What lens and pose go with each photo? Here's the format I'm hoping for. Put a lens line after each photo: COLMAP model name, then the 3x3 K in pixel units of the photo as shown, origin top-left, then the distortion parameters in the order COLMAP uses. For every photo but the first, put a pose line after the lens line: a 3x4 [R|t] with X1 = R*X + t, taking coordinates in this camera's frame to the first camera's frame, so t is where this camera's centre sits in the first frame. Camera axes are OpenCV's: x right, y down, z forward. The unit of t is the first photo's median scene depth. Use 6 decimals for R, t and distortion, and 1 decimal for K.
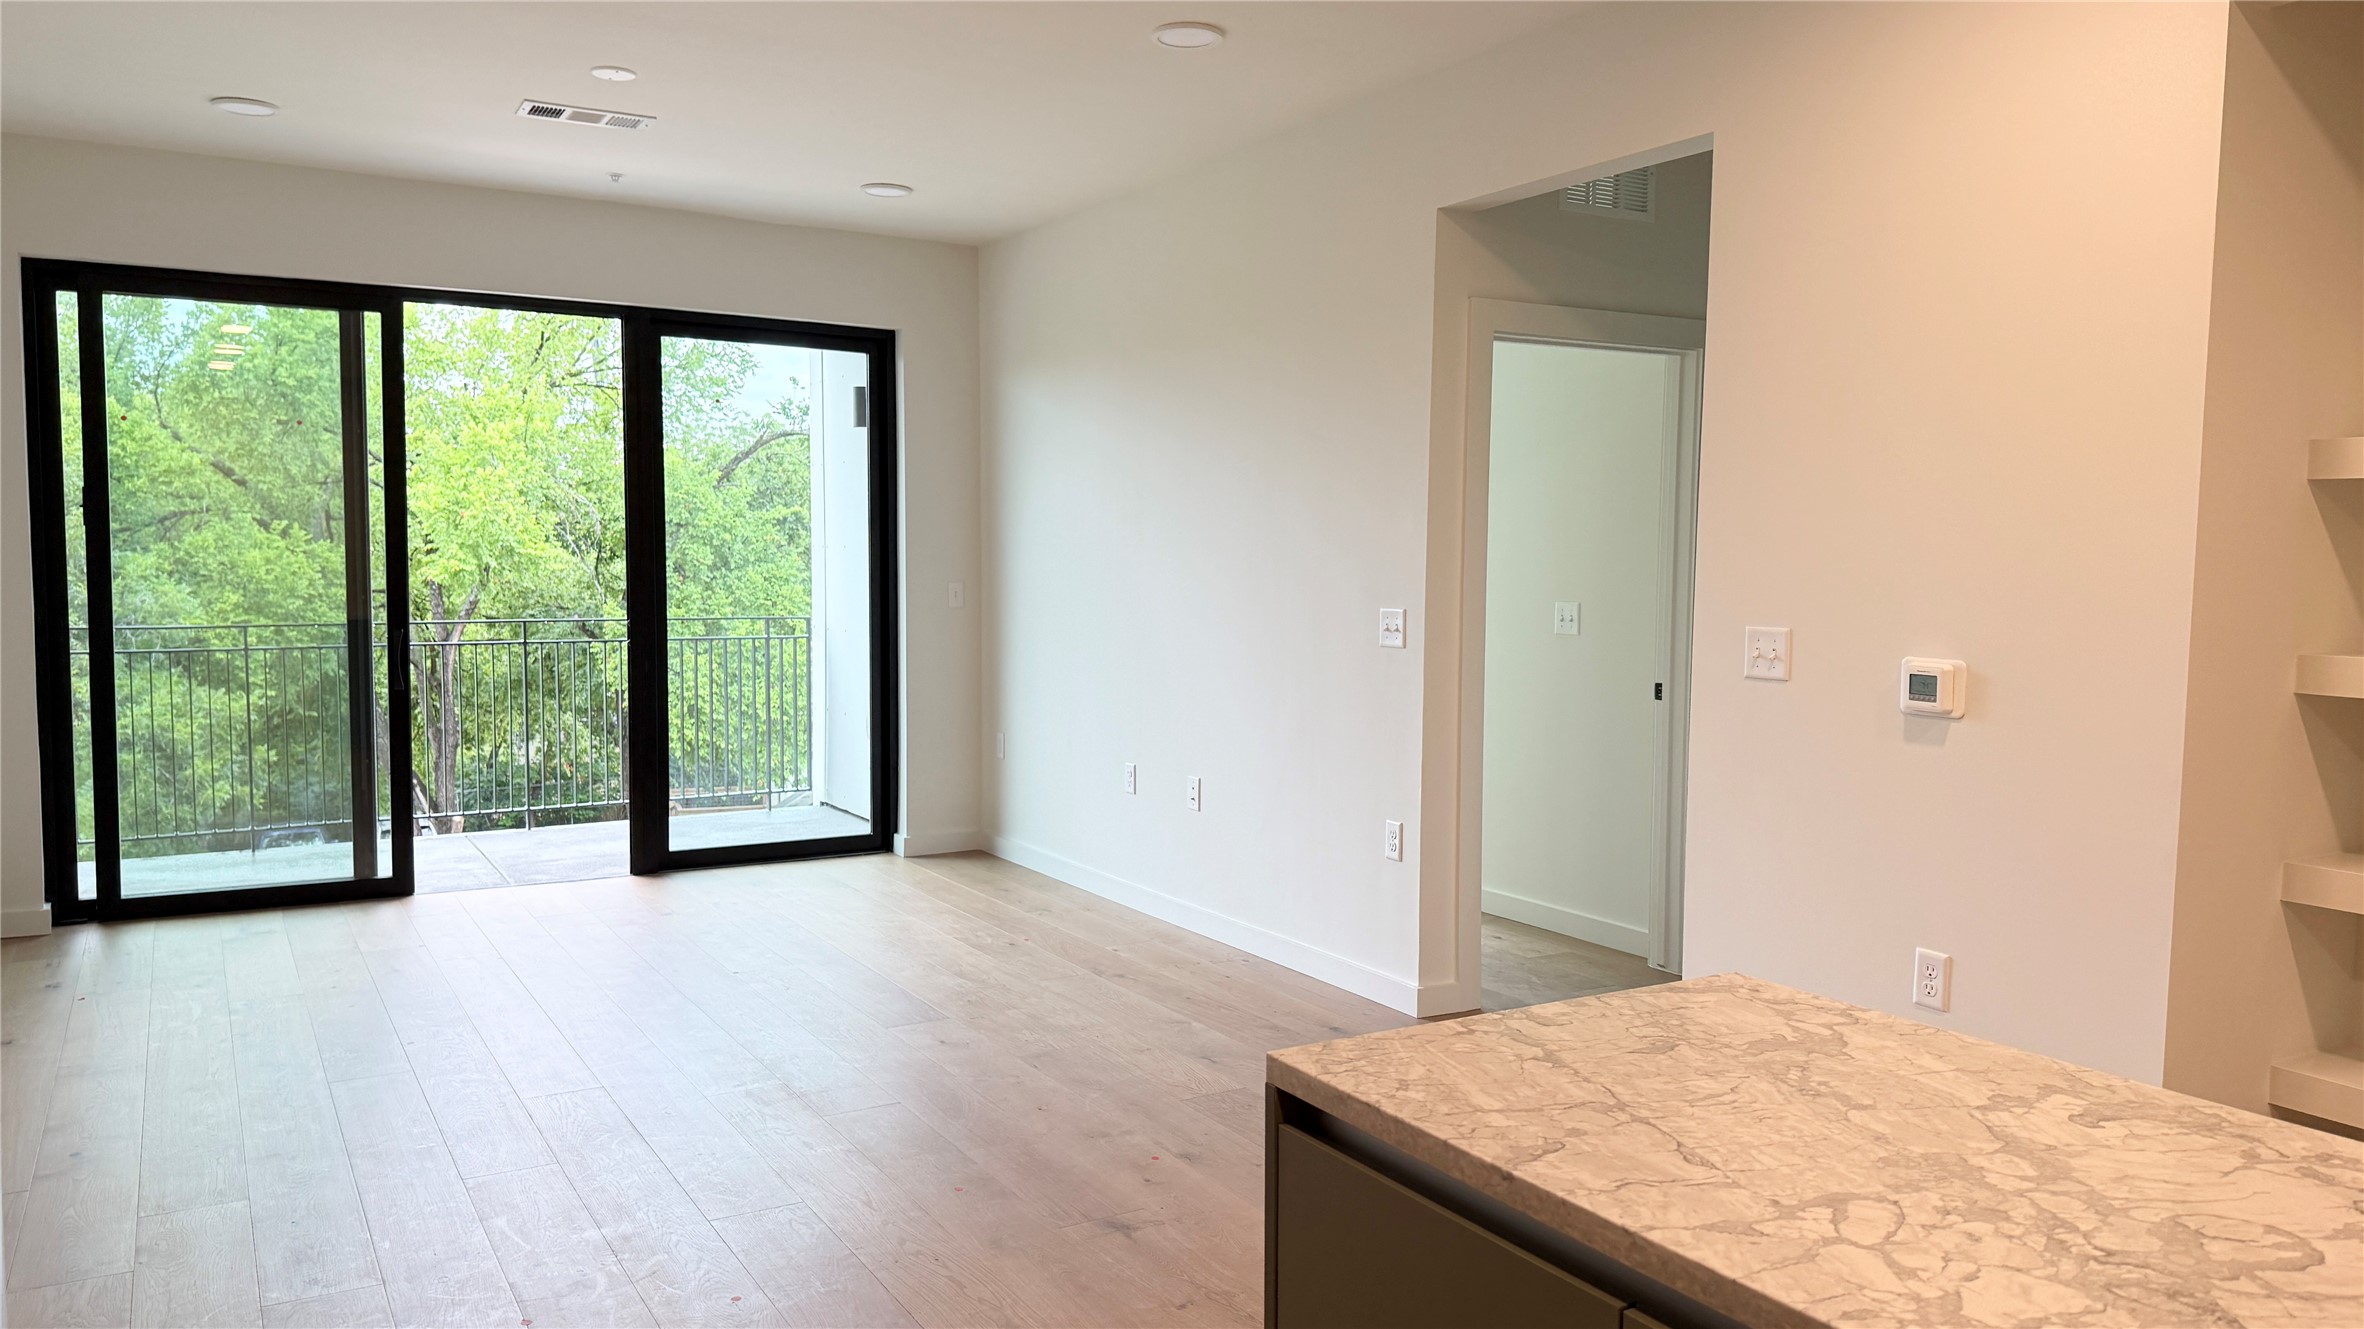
lens RADIAL K [[1655.6, 0, 1178.9], [0, 1655.6, 671.2], [0, 0, 1]] dist [0.081185, -0.107975]
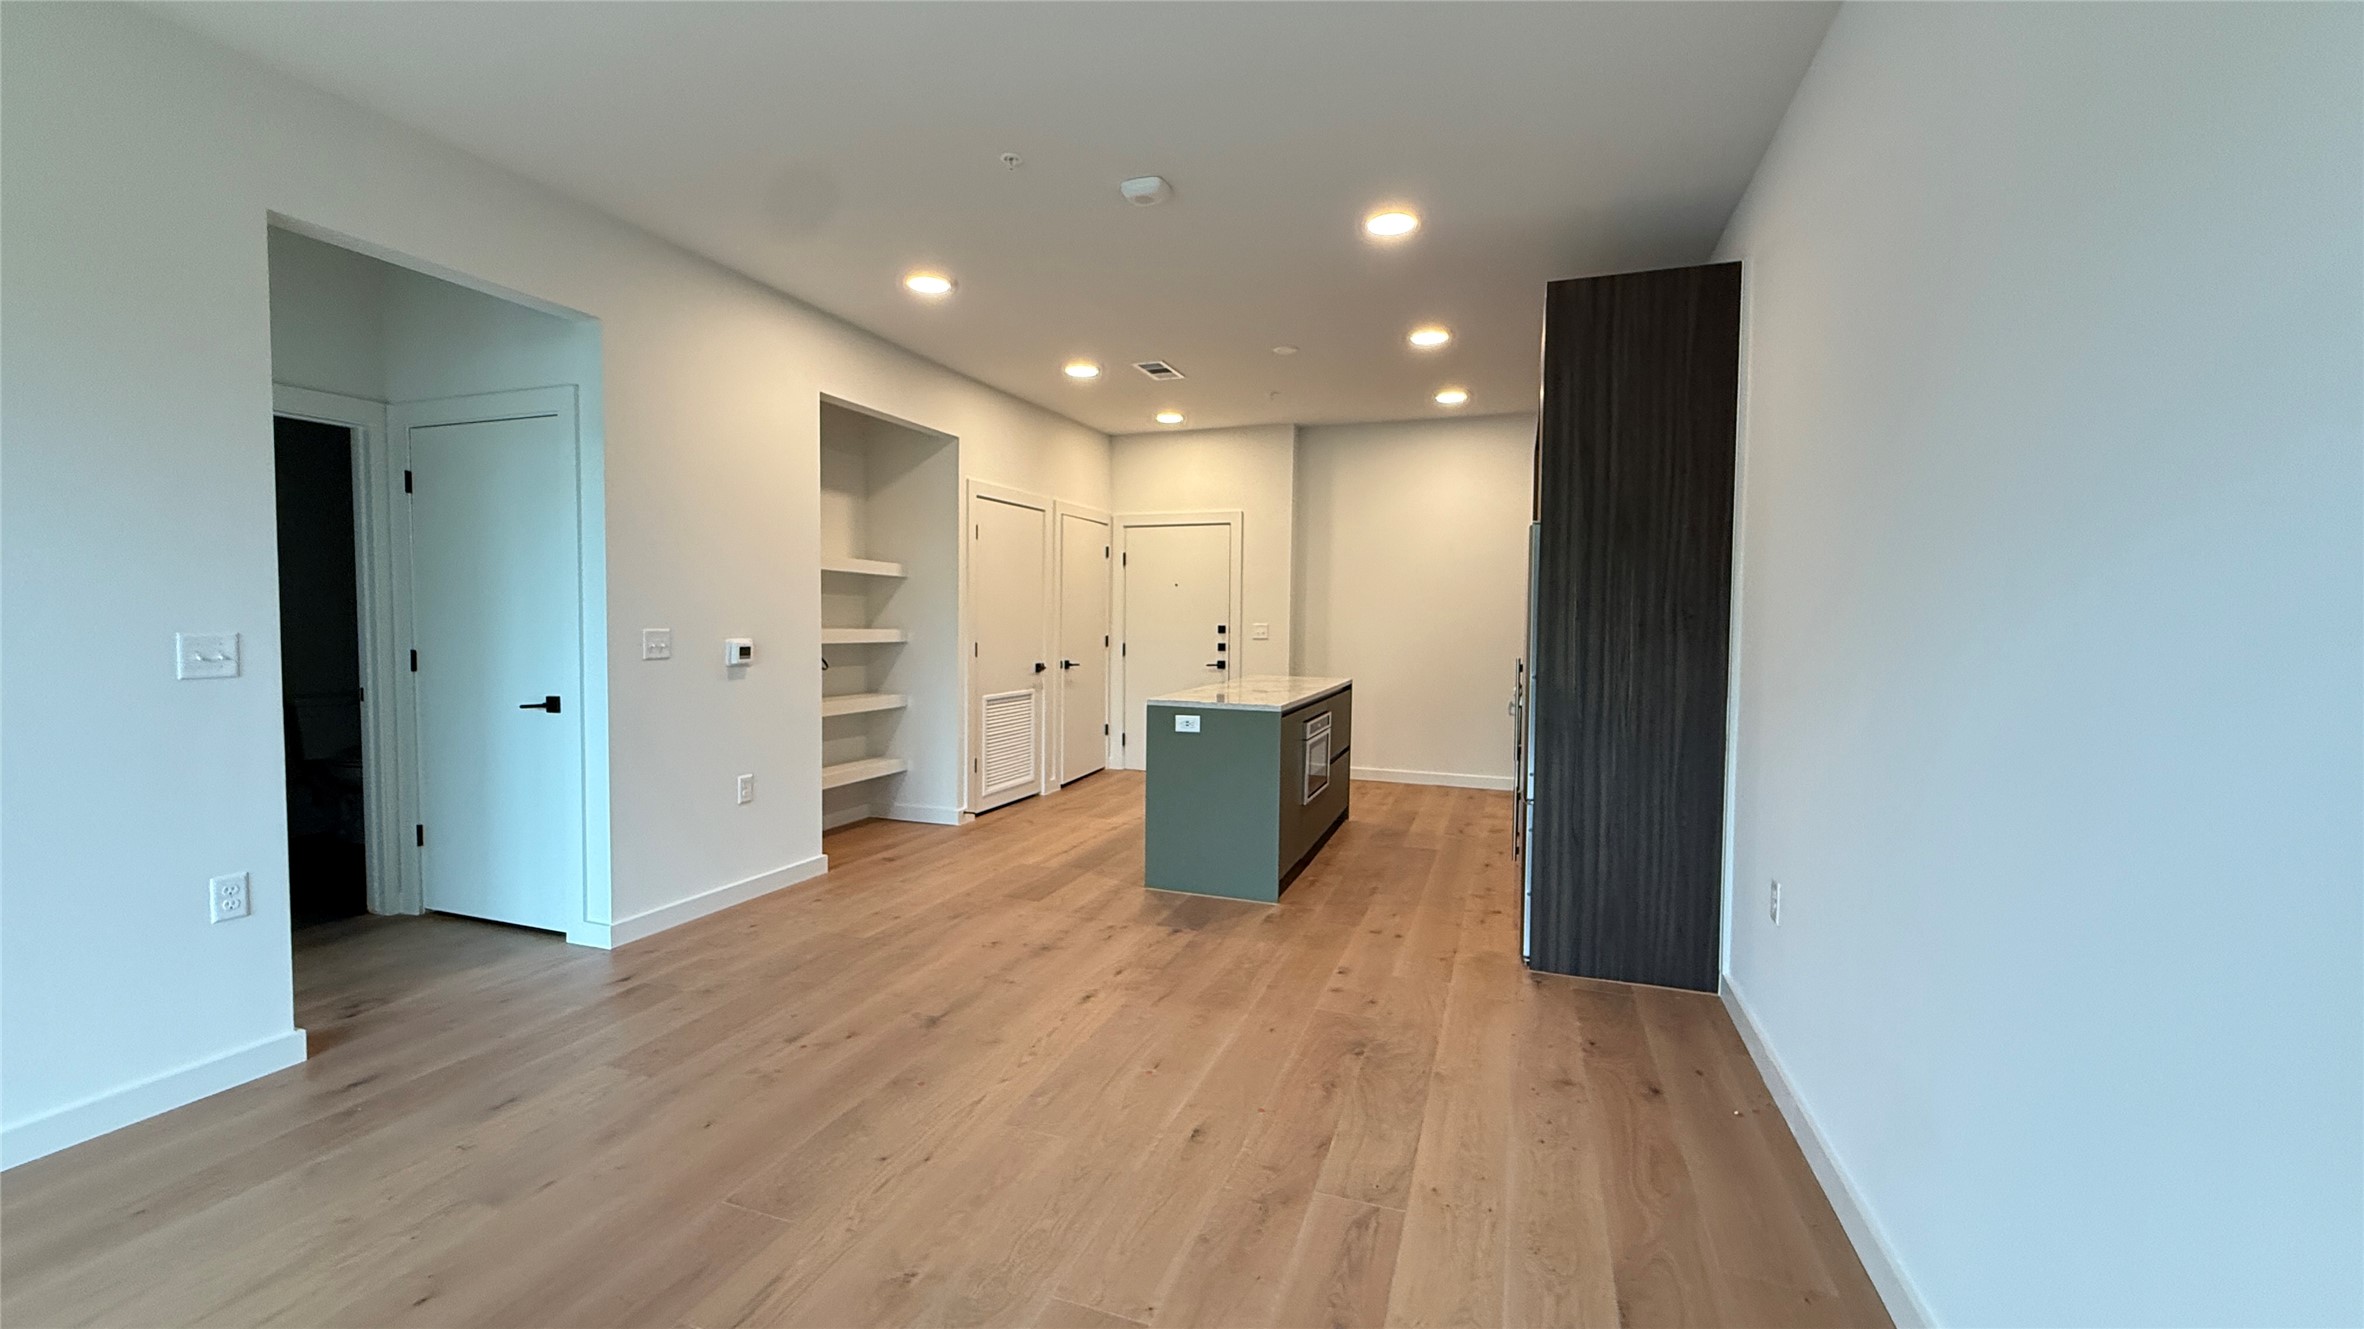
lens RADIAL K [[941.4, 0, 1176.3], [0, 941.4, 649.2], [0, 0, 1]] dist [0.001102, 0.000235]
pose [[-0.635527, -0.040900, 0.770994, -0.537255], [0.039428, 0.995574, 0.085313, -0.048503], [-0.771071, 0.084618, -0.631102, 0.864925]]
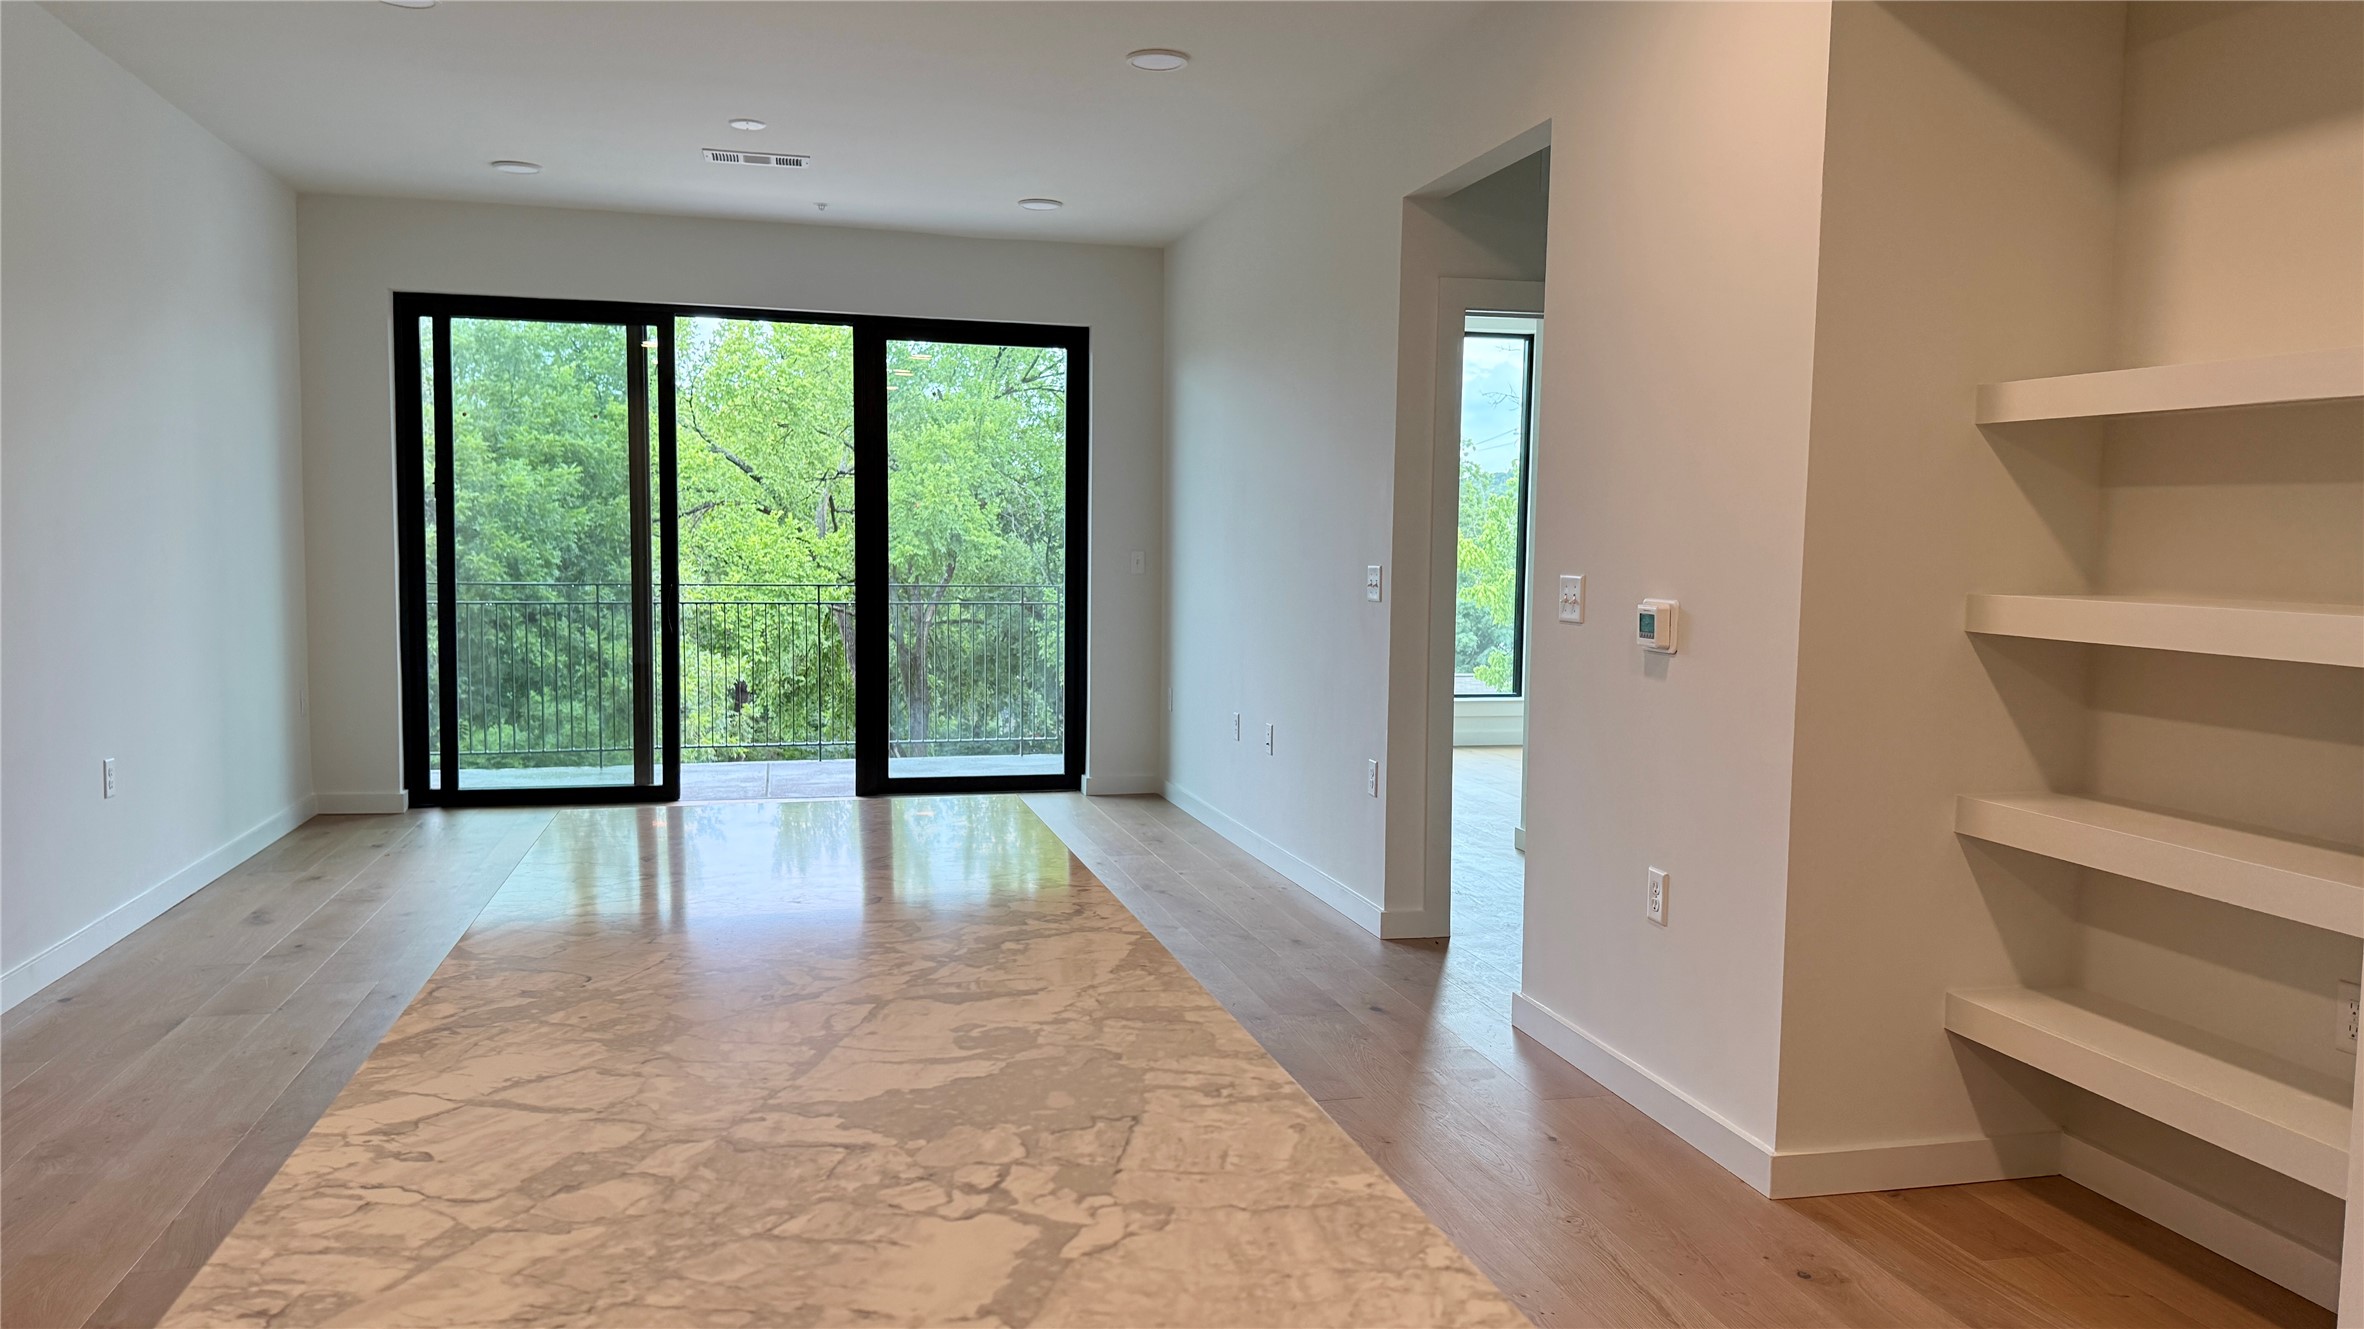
lens RADIAL K [[1655.6, 0, 1184.0], [0, 1655.6, 665.3], [0, 0, 1]] dist [0.081185, -0.107975]
pose [[0.958558, 0.024983, -0.283801, 0.300705], [-0.024969, 0.999681, 0.003670, 0.025476], [0.283802, 0.003568, 0.958876, -0.078976]]
